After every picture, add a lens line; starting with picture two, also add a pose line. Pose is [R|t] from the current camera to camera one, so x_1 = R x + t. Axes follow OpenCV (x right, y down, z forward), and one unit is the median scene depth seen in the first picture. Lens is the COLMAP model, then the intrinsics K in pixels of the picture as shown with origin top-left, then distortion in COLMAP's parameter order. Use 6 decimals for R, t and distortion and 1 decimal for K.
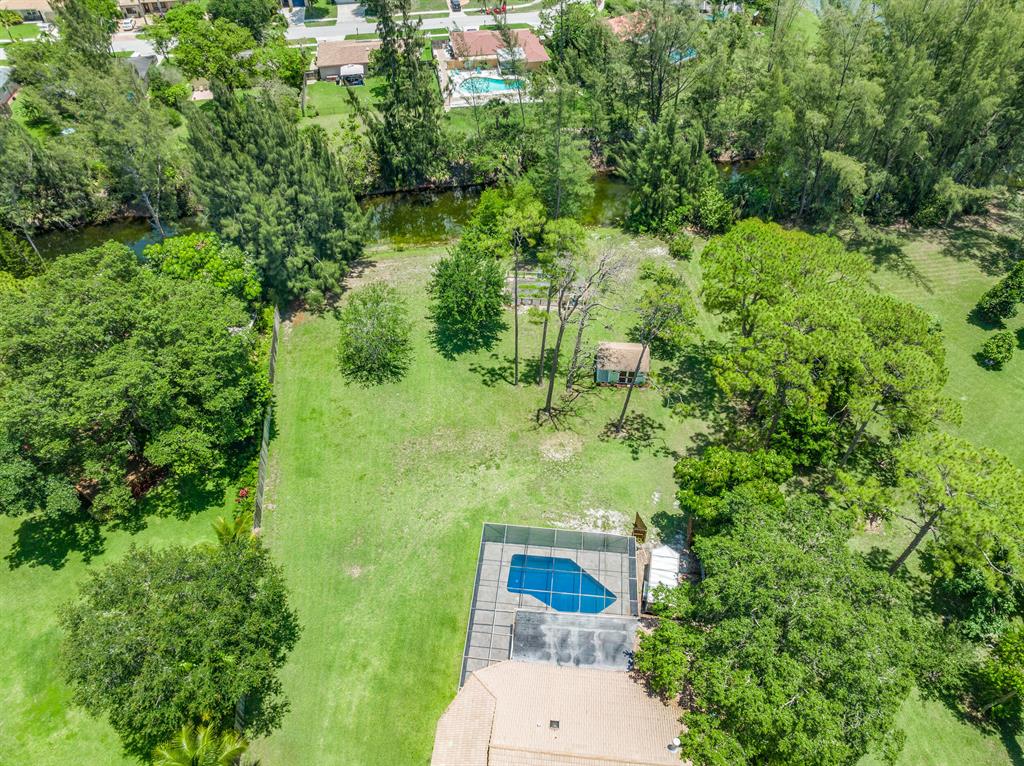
lens RADIAL K [[724.0, 0, 517.2], [0, 724.0, 386.8], [0, 0, 1]] dist [-0.053399, 0.028784]
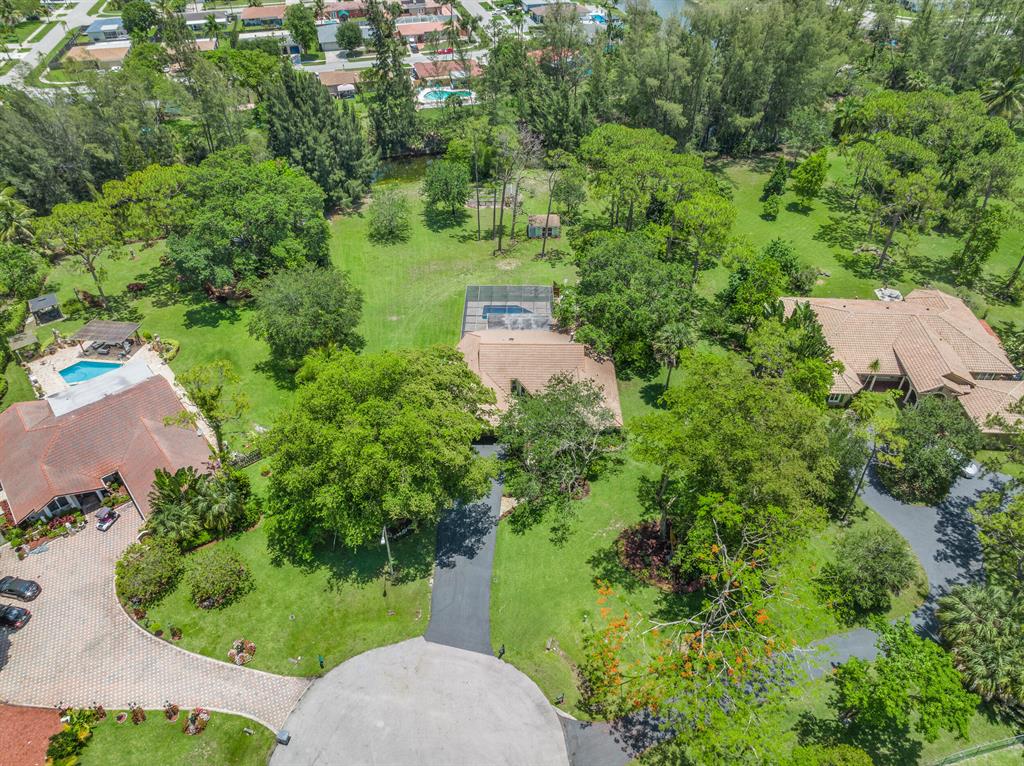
lens RADIAL K [[724.0, 0, 520.0], [0, 724.0, 382.9], [0, 0, 1]] dist [-0.053399, 0.028784]
pose [[0.995832, -0.059069, 0.069496, -0.040182], [0.065769, 0.992967, -0.098438, 0.458072], [-0.063193, 0.102598, 0.992714, -0.550778]]
